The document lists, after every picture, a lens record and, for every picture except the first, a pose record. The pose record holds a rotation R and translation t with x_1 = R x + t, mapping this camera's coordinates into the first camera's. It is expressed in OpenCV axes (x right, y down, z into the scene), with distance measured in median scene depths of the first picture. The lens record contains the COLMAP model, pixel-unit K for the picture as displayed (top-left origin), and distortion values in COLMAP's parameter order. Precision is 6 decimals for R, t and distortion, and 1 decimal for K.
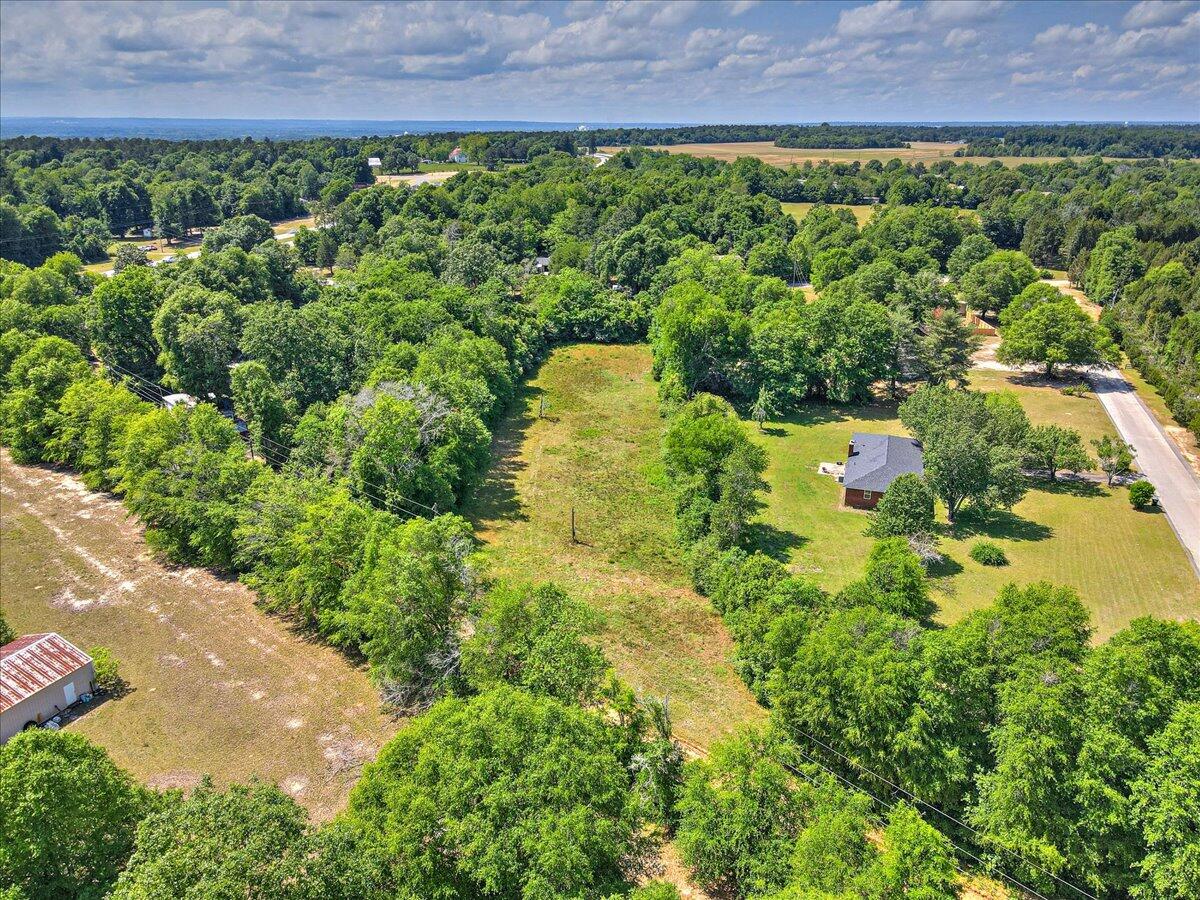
lens RADIAL K [[875.2, 0, 595.9], [0, 875.2, 441.0], [0, 0, 1]] dist [0.004759, 0.014876]
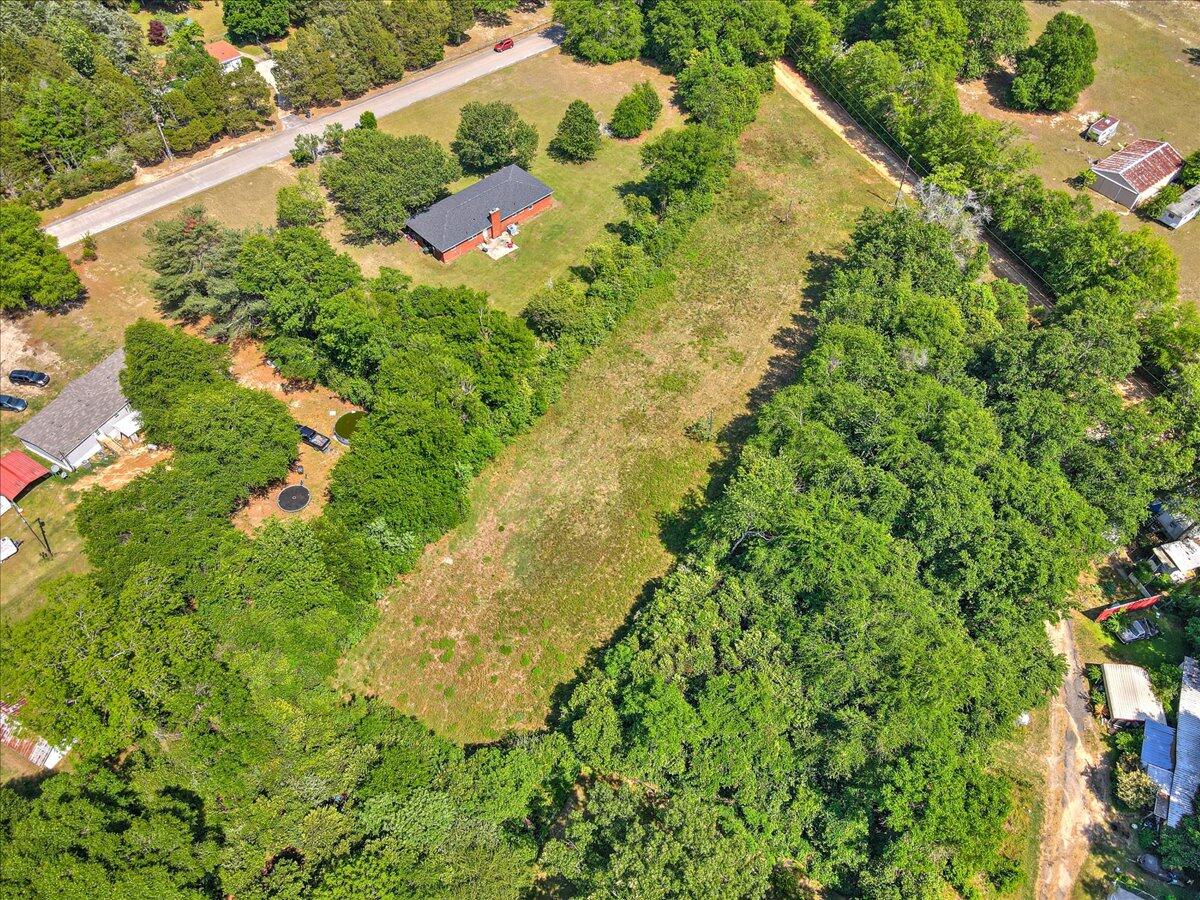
lens RADIAL K [[875.2, 0, 599.6], [0, 875.2, 446.2], [0, 0, 1]] dist [0.004759, 0.014876]
pose [[-0.886587, -0.371043, 0.276209, -0.201479], [0.141834, 0.350299, 0.925837, -0.780997], [-0.440281, 0.860010, -0.257944, 1.318451]]
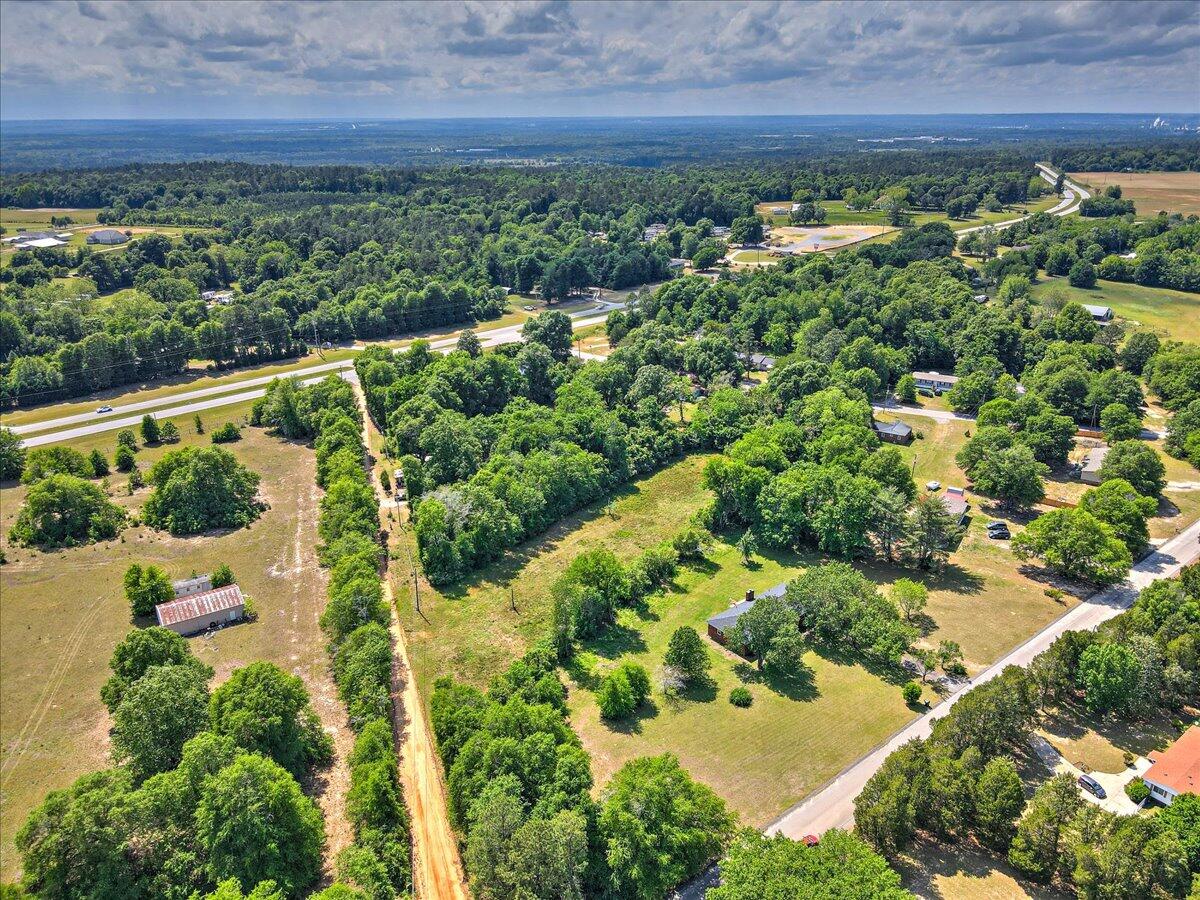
lens RADIAL K [[875.2, 0, 594.5], [0, 875.2, 431.3], [0, 0, 1]] dist [0.004759, 0.014876]
pose [[0.844199, 0.172309, -0.507580, 0.656908], [-0.174697, 0.983666, 0.043373, -0.230948], [0.506763, 0.052057, 0.860512, -0.263154]]
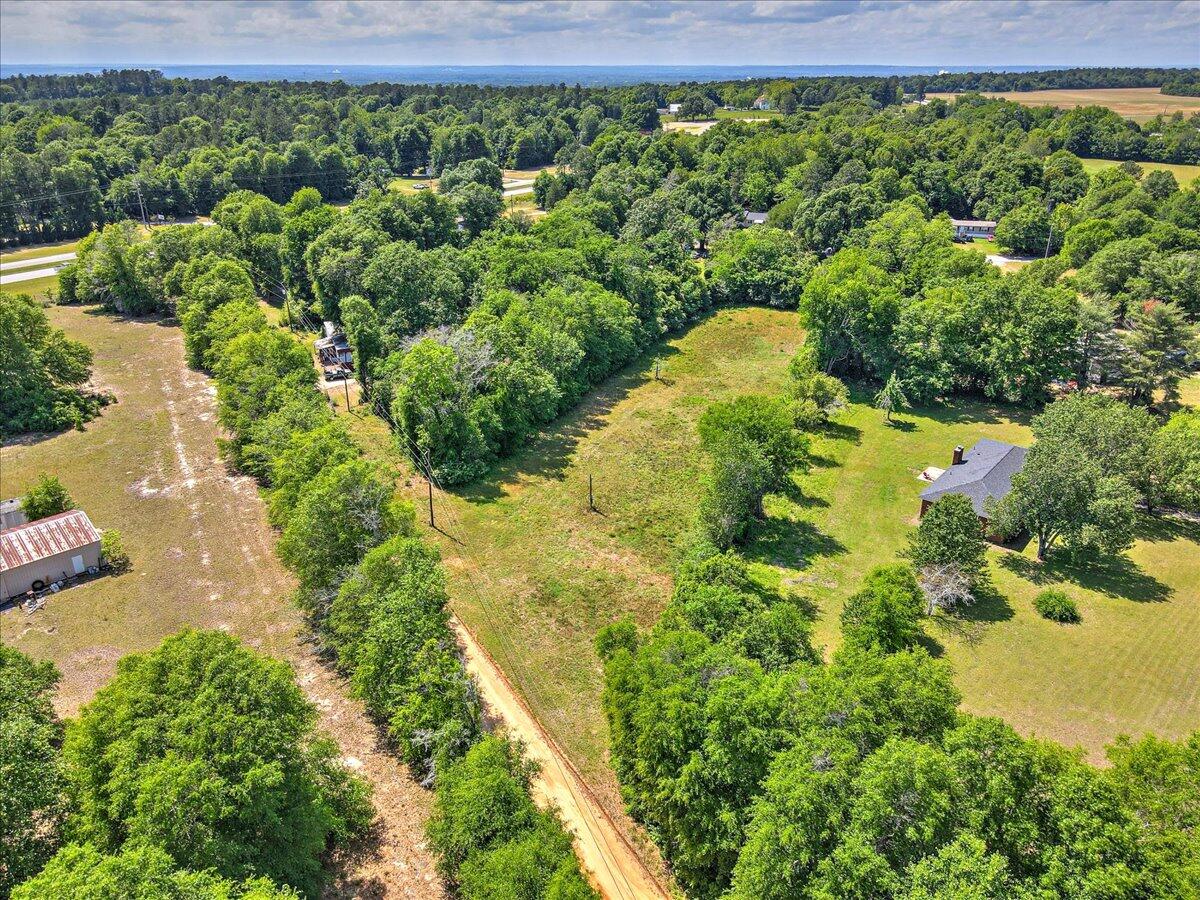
lens RADIAL K [[875.2, 0, 597.7], [0, 875.2, 438.4], [0, 0, 1]] dist [0.004759, 0.014876]
pose [[0.934397, 0.136059, -0.329225, 0.217663], [-0.118953, 0.990311, 0.071657, -0.024744], [0.335785, -0.027794, 0.941528, 0.065636]]
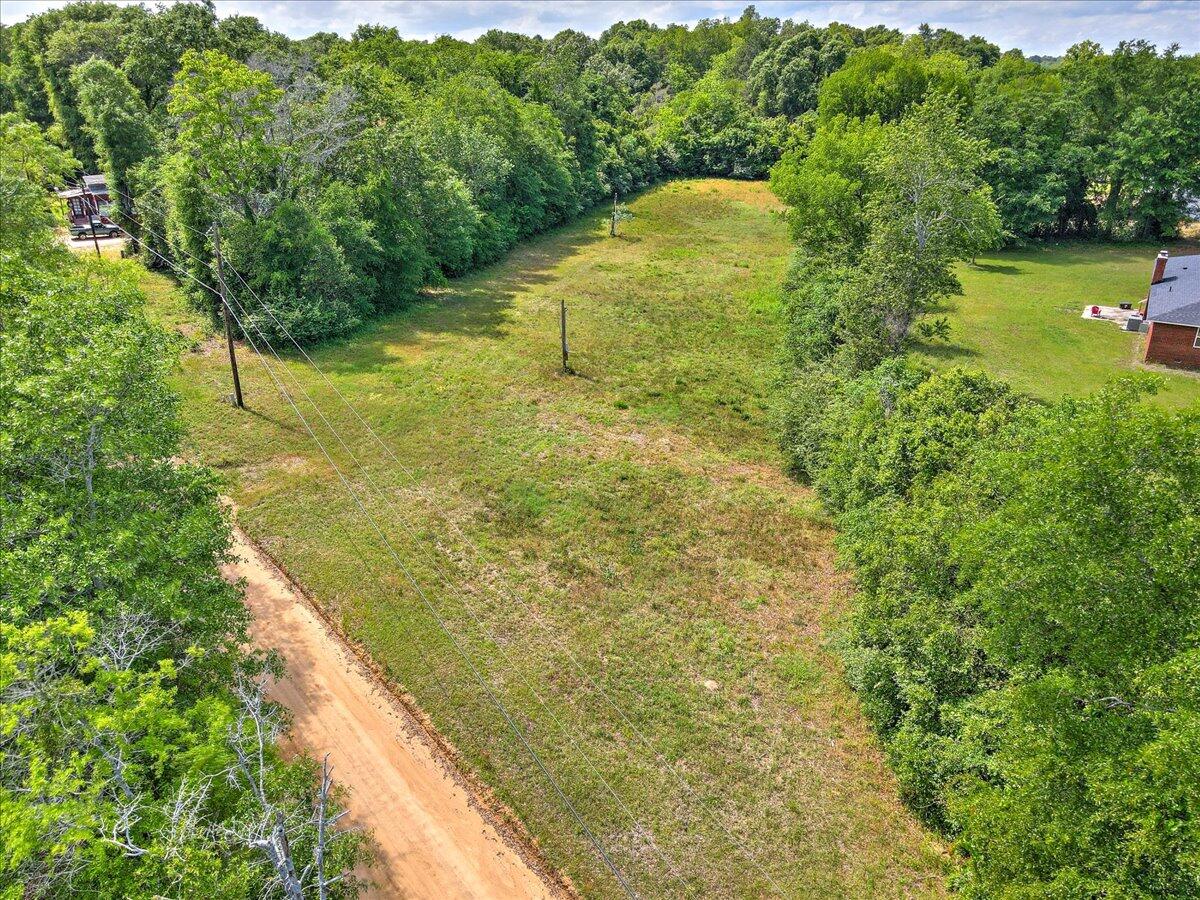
lens RADIAL K [[875.2, 0, 598.5], [0, 875.2, 442.6], [0, 0, 1]] dist [0.004759, 0.014876]
pose [[0.976512, 0.081226, -0.199568, 0.072666], [-0.070586, 0.995707, 0.059878, 0.092810], [0.203575, -0.044385, 0.978053, 0.380290]]
